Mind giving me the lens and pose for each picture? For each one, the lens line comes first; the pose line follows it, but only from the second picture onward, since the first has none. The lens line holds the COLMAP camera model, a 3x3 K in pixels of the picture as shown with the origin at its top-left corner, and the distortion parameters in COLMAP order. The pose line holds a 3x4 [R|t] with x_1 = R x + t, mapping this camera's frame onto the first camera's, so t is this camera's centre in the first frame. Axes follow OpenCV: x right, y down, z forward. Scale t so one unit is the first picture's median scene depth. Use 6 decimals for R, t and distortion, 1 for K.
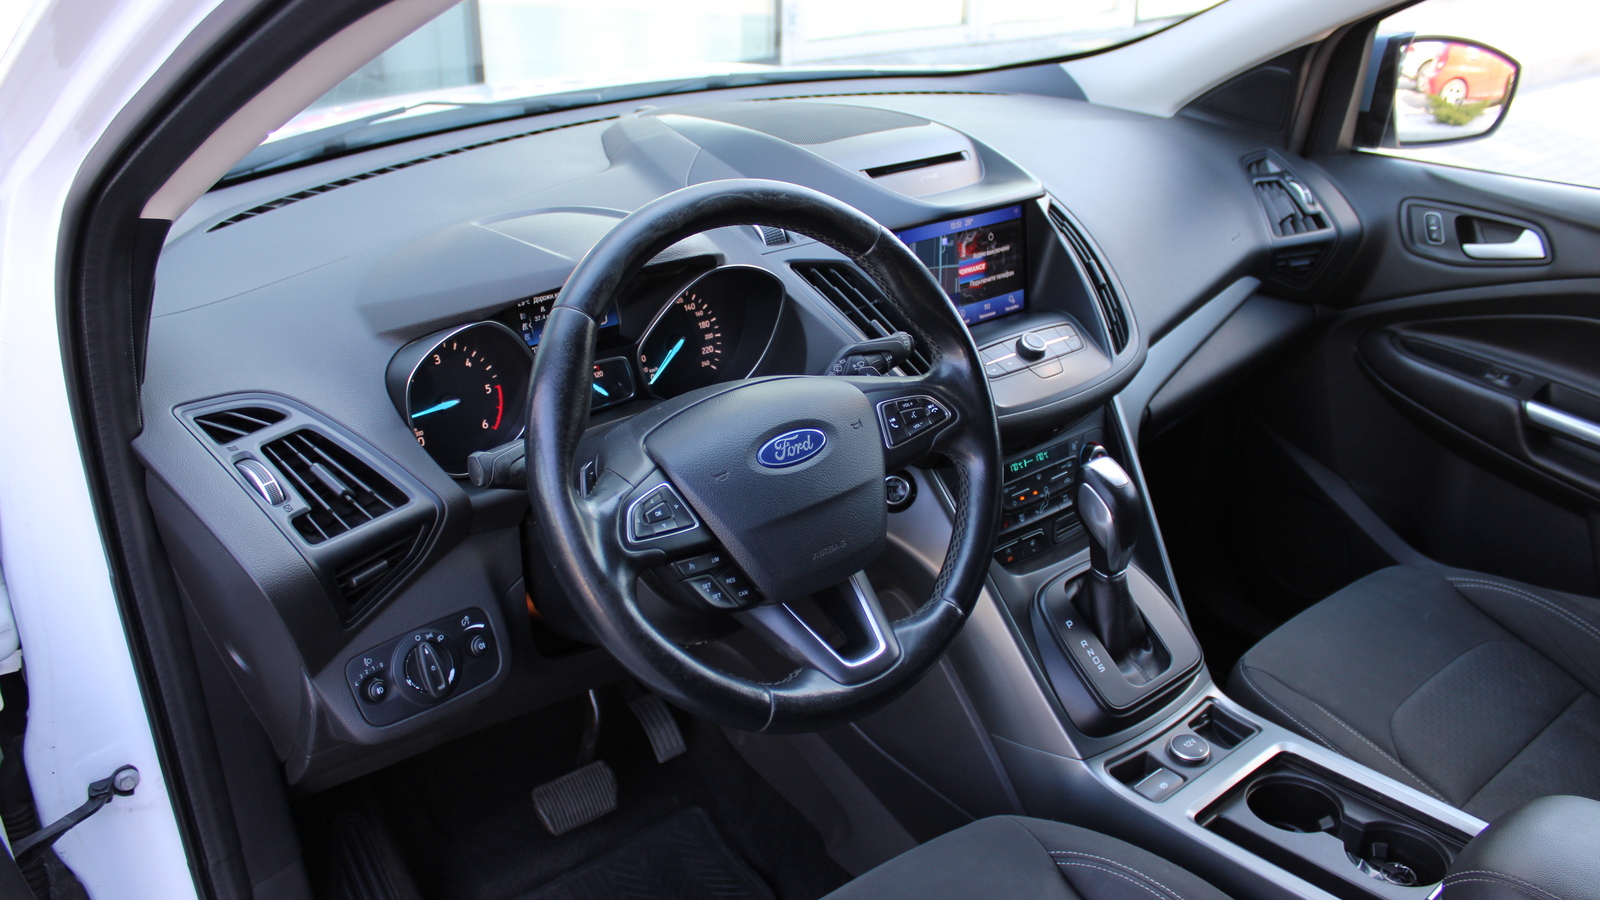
lens RADIAL K [[1309.7, 0, 800.0], [0, 1309.7, 450.0], [0, 0, 1]] dist [-0.159527, 0.131403]
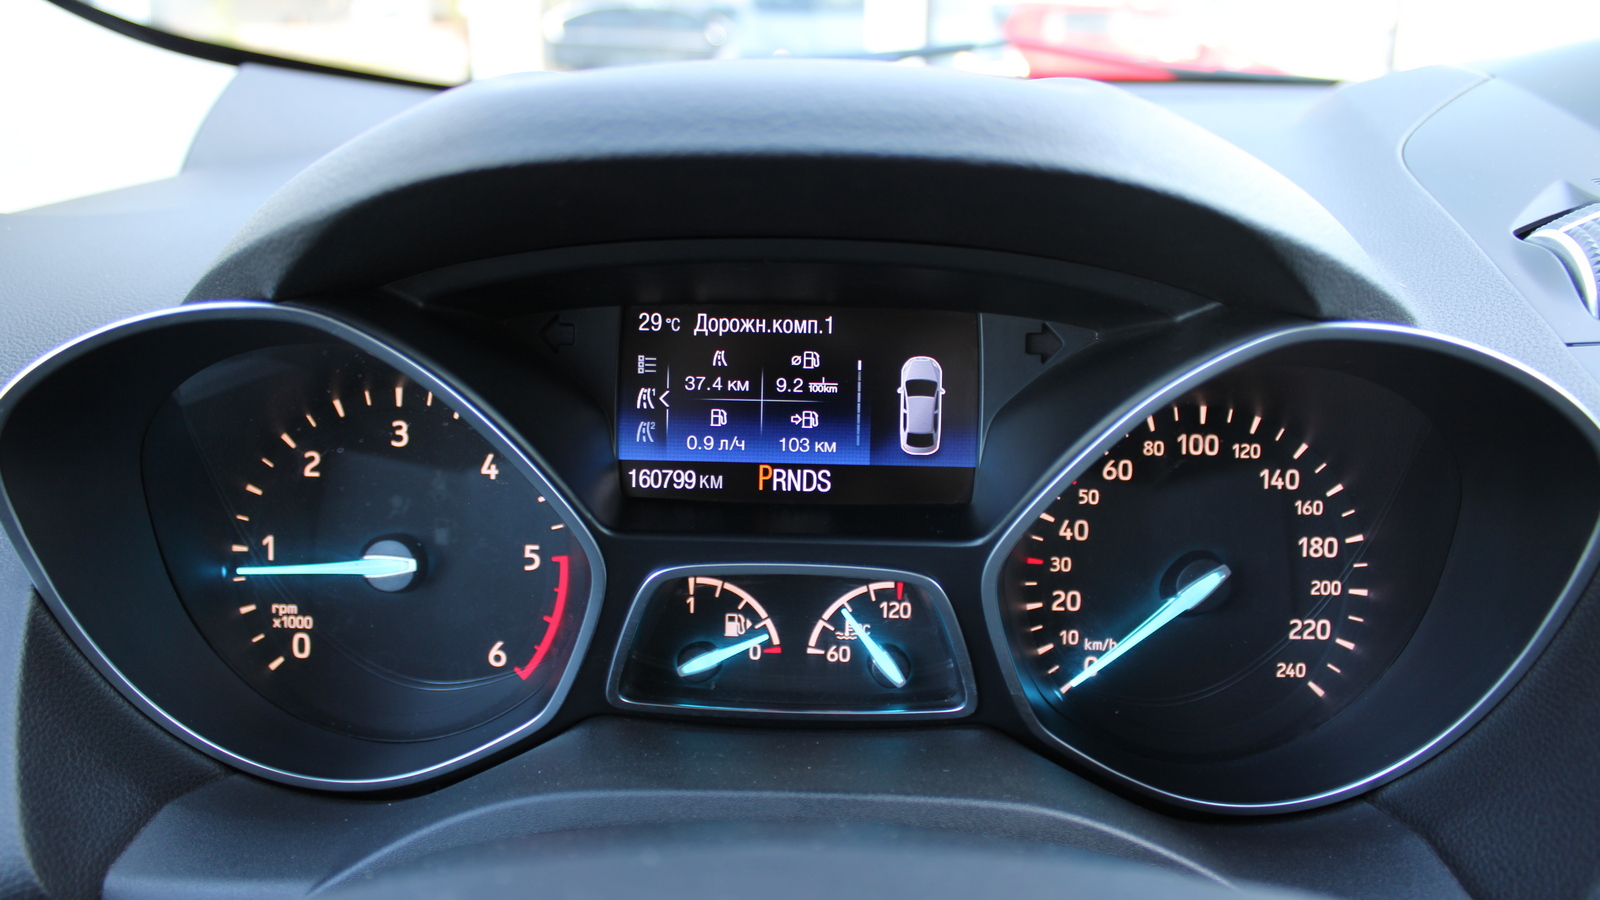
lens RADIAL K [[1312.9, 0, 798.3], [0, 1312.9, 443.0], [0, 0, 1]] dist [-0.156264, 0.125477]
pose [[0.764235, 0.202884, -0.612196, 0.012349], [-0.281165, 0.959087, -0.033147, -0.072841], [0.580424, 0.197460, 0.790011, 0.666255]]
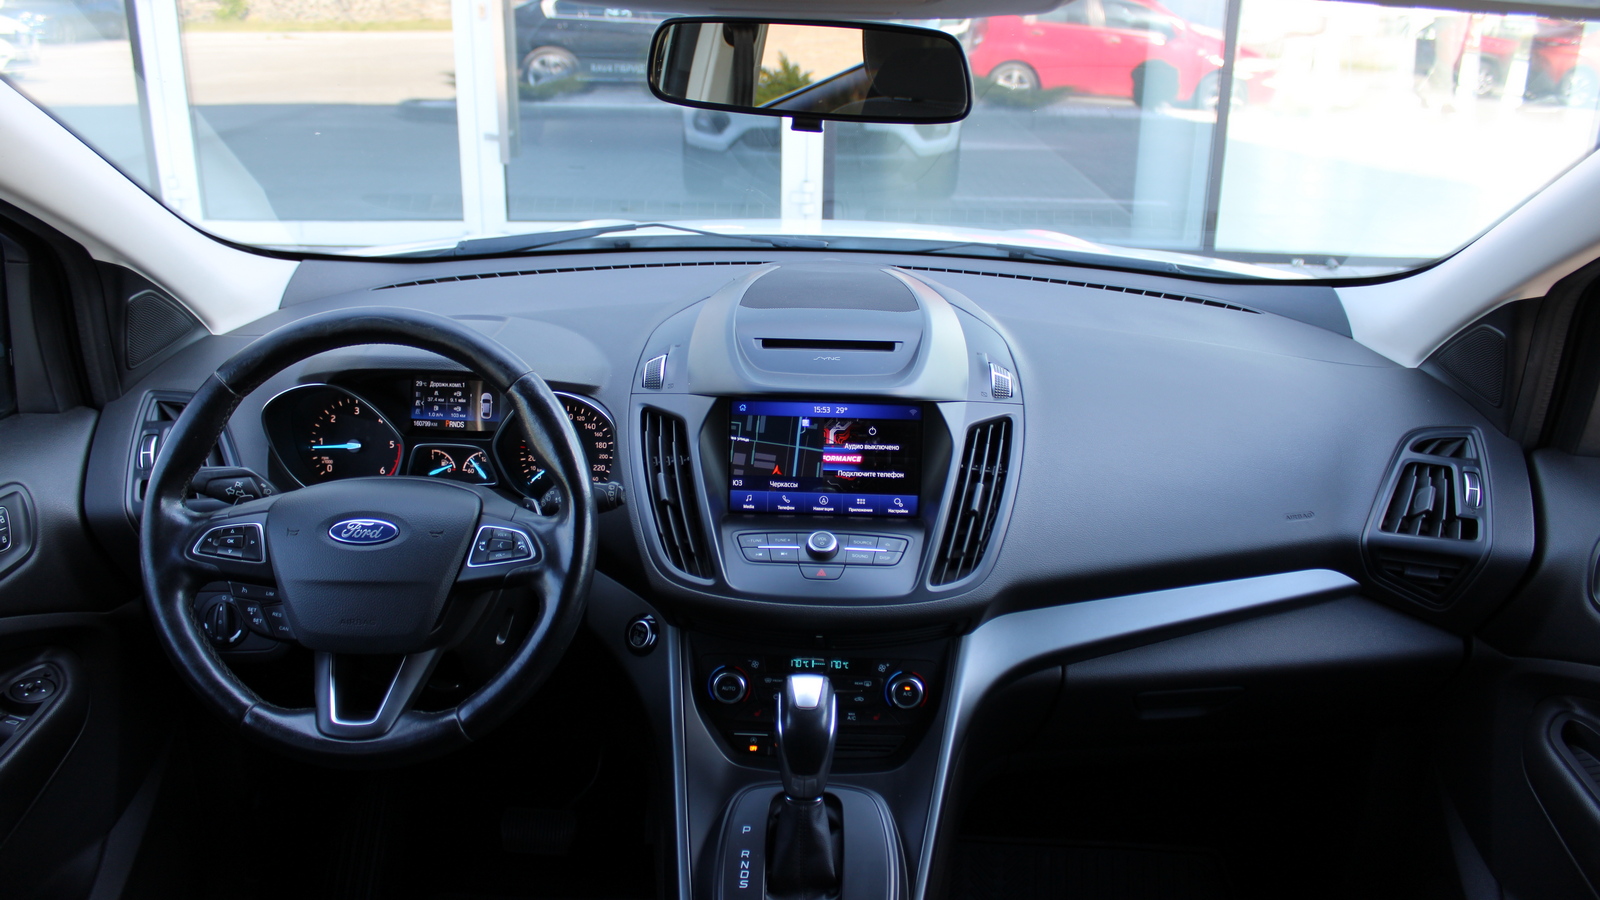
lens RADIAL K [[1312.9, 0, 798.3], [0, 1312.9, 443.0], [0, 0, 1]] dist [-0.156264, 0.125477]
pose [[0.758464, 0.230104, -0.609741, 0.715855], [-0.295709, 0.955250, -0.007343, -0.135321], [0.580765, 0.185875, 0.792567, 0.203505]]
